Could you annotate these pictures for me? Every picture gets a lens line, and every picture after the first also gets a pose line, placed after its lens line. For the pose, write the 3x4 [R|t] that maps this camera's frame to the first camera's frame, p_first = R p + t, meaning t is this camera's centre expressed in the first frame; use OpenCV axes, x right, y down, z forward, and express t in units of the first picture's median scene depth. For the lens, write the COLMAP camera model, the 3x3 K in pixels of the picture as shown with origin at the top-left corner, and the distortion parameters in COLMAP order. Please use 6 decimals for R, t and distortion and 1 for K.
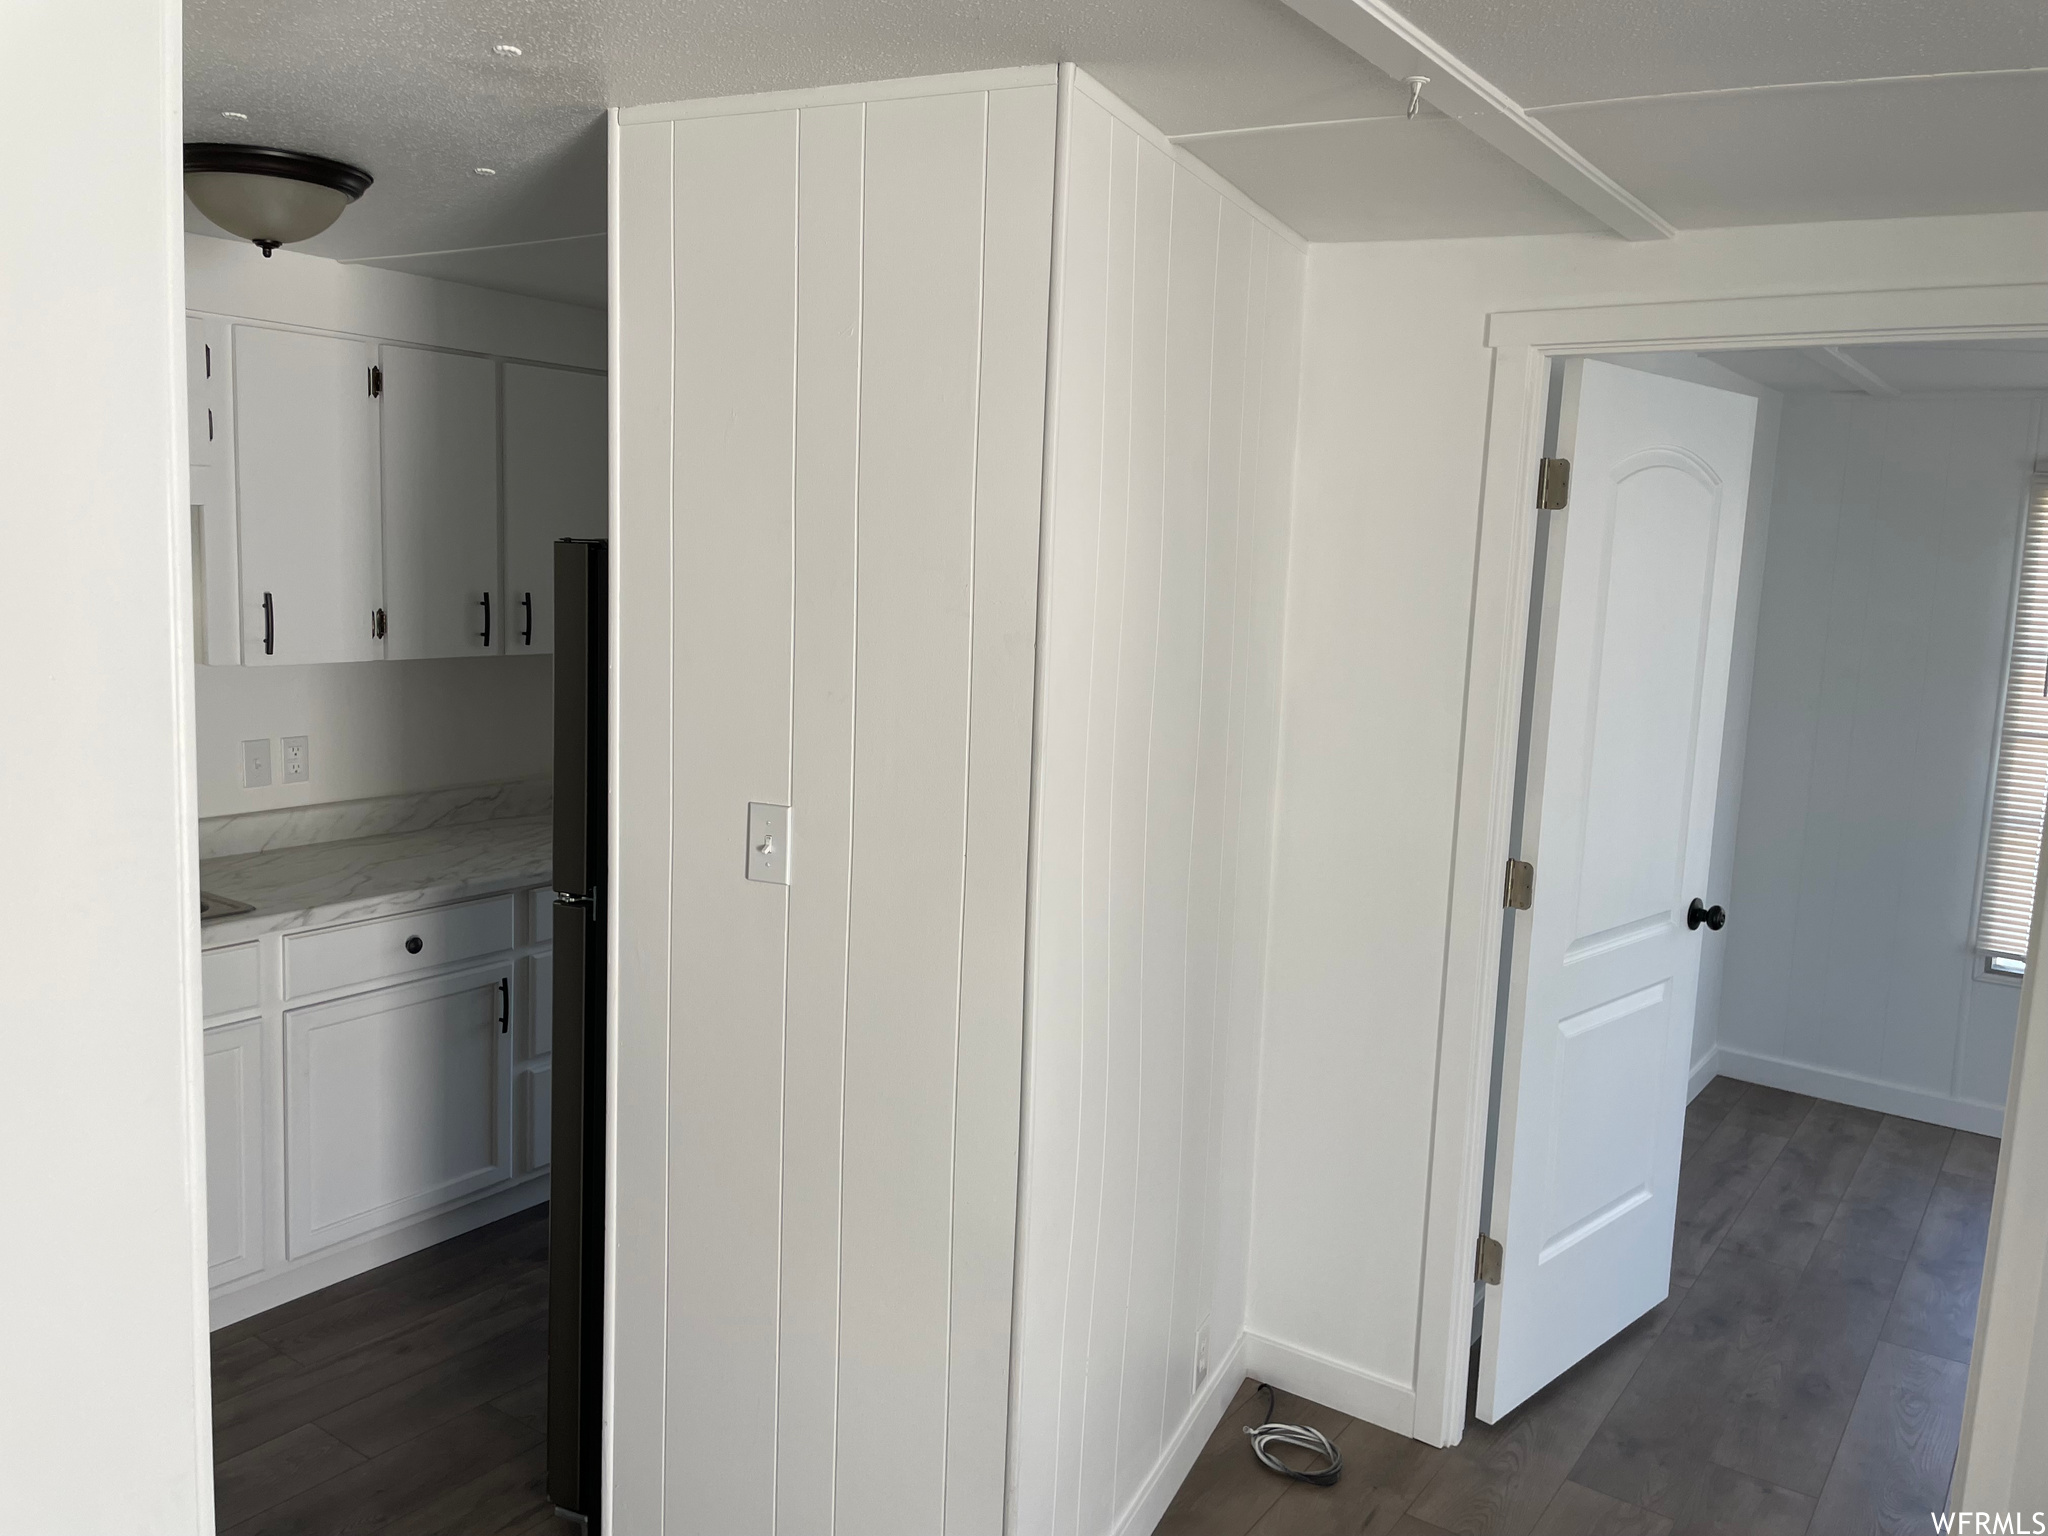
lens RADIAL K [[1541.2, 0, 984.0], [0, 1541.2, 748.4], [0, 0, 1]] dist [0.100461, -0.126430]
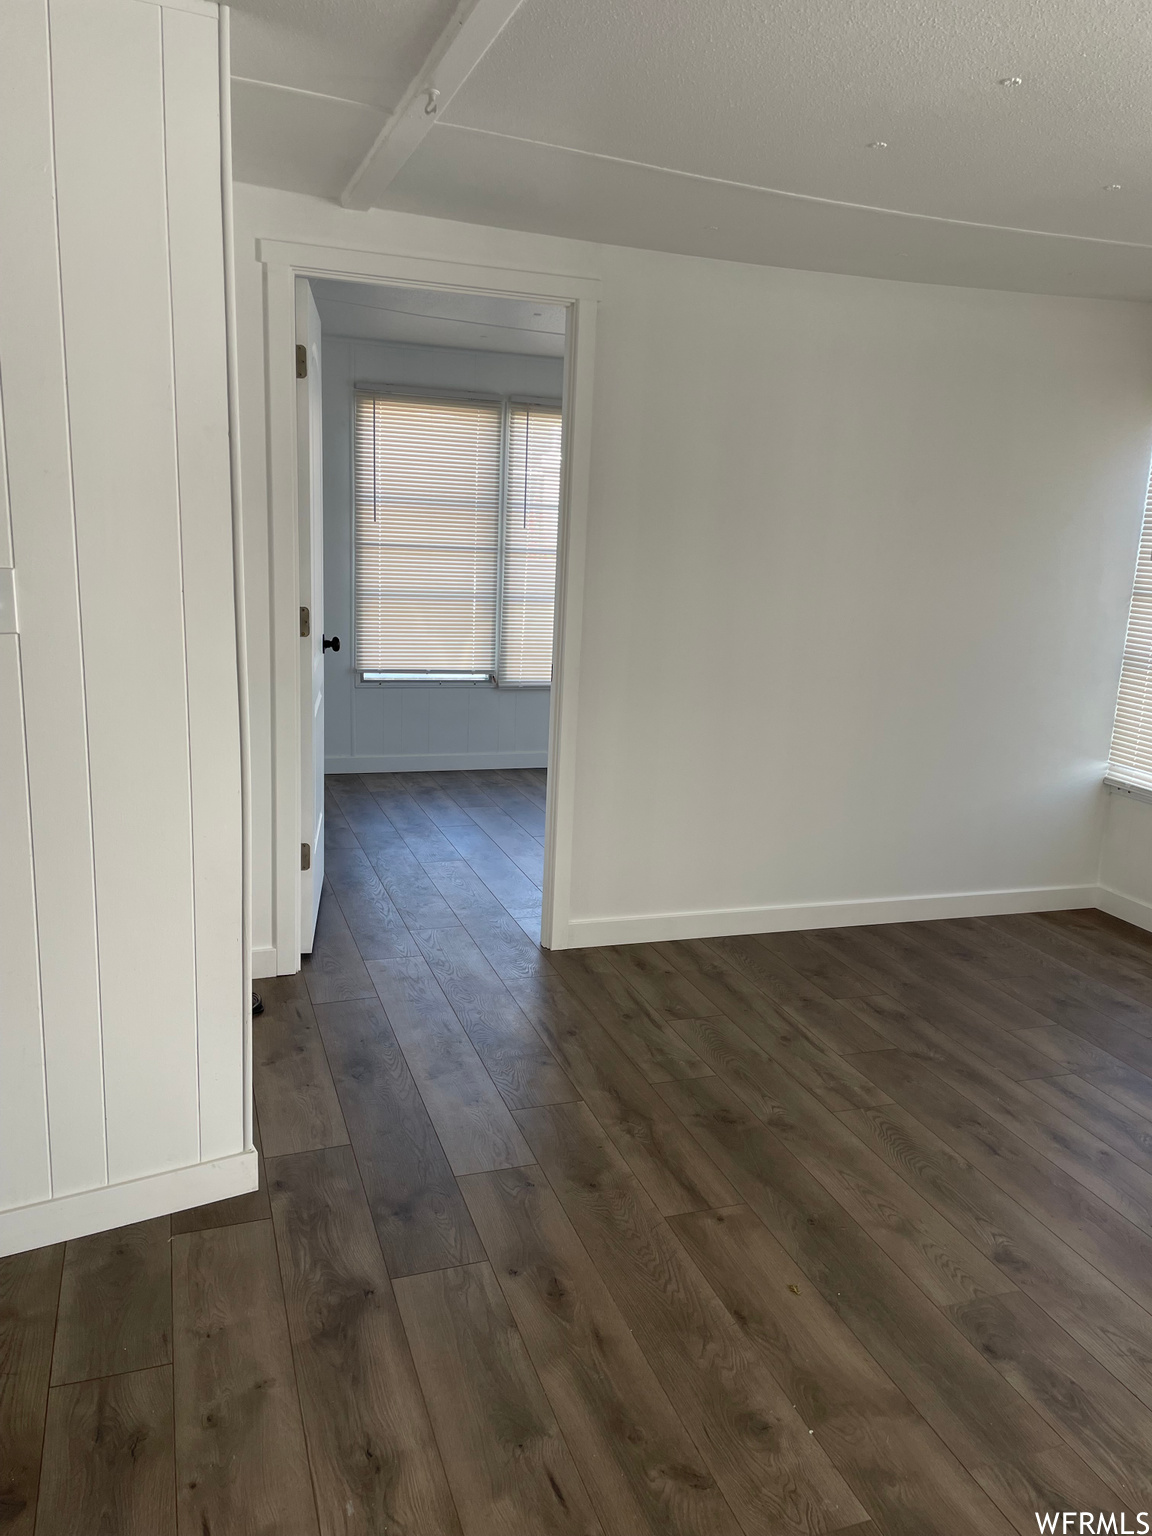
lens RADIAL K [[1155.9, 0, 587.1], [0, 1155.9, 766.0], [0, 0, 1]] dist [0.100461, -0.126430]
pose [[0.562918, -0.191328, 0.804063, -0.455585], [0.088033, 0.981183, 0.171842, 0.050261], [-0.821811, -0.025949, 0.569169, 0.063350]]
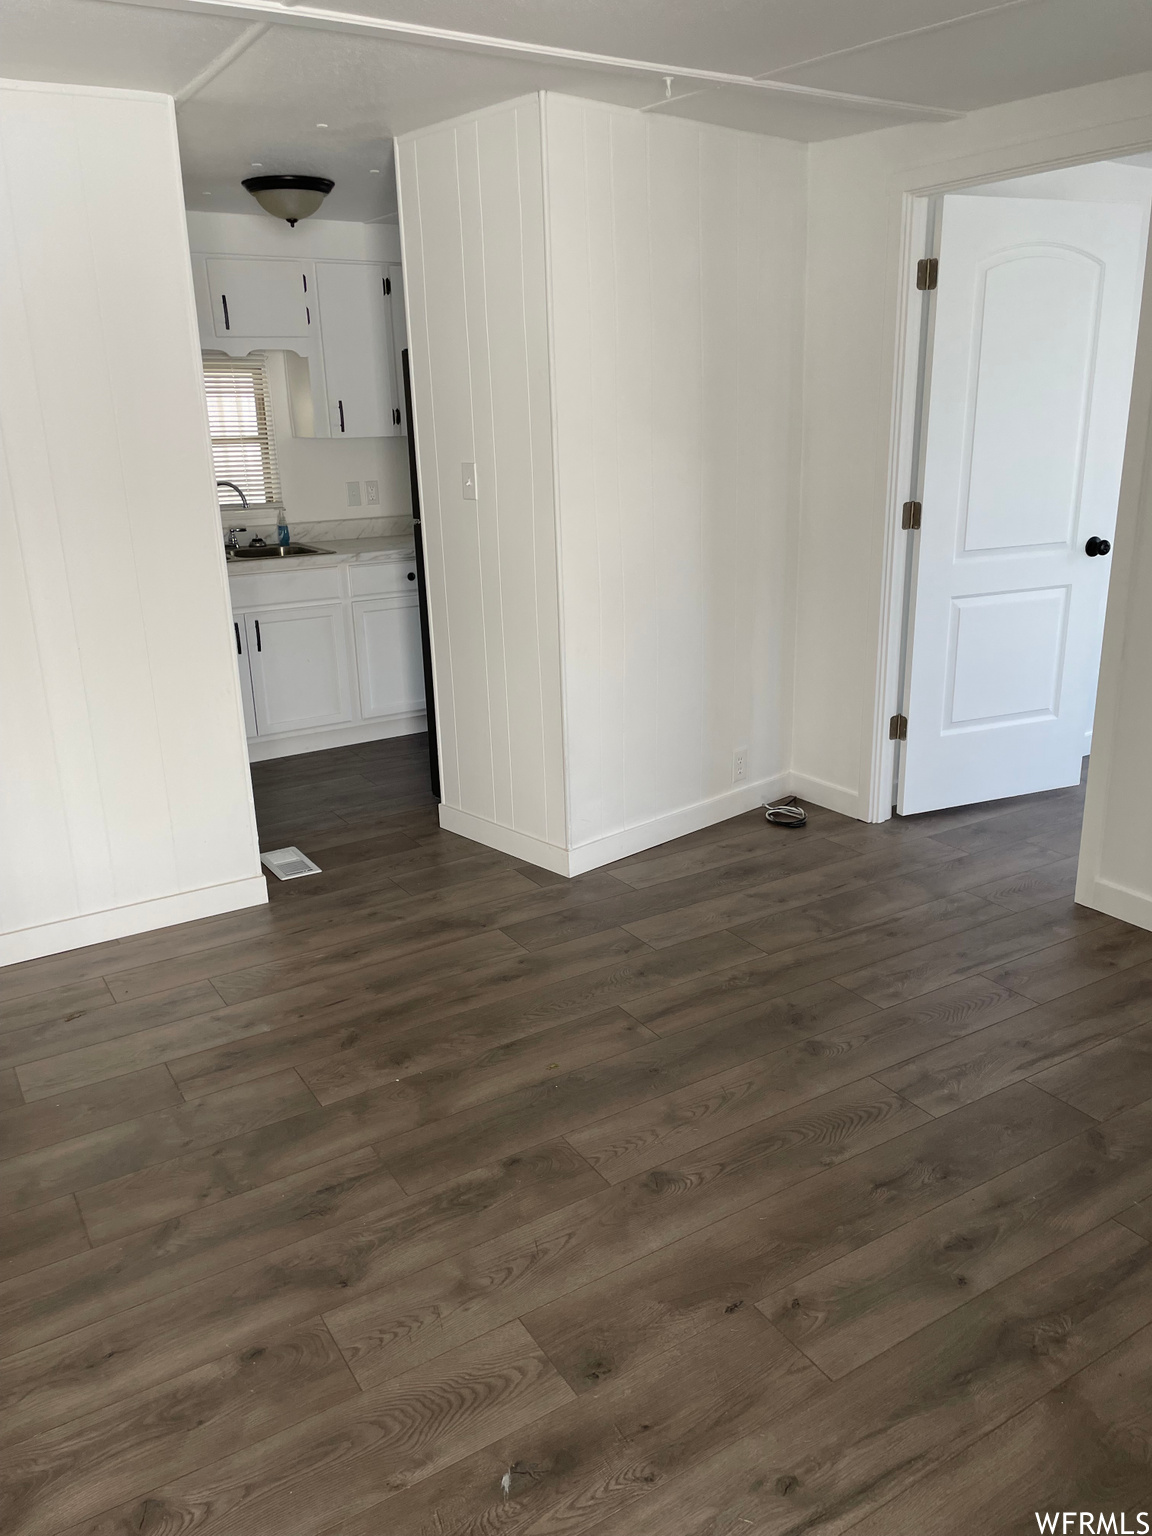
lens RADIAL K [[1155.9, 0, 587.1], [0, 1155.9, 766.0], [0, 0, 1]] dist [0.100461, -0.126430]
pose [[0.926865, 0.049559, -0.372109, 0.478100], [0.011442, 0.987057, 0.159961, 0.143862], [0.375220, -0.152520, 0.914301, -0.389505]]
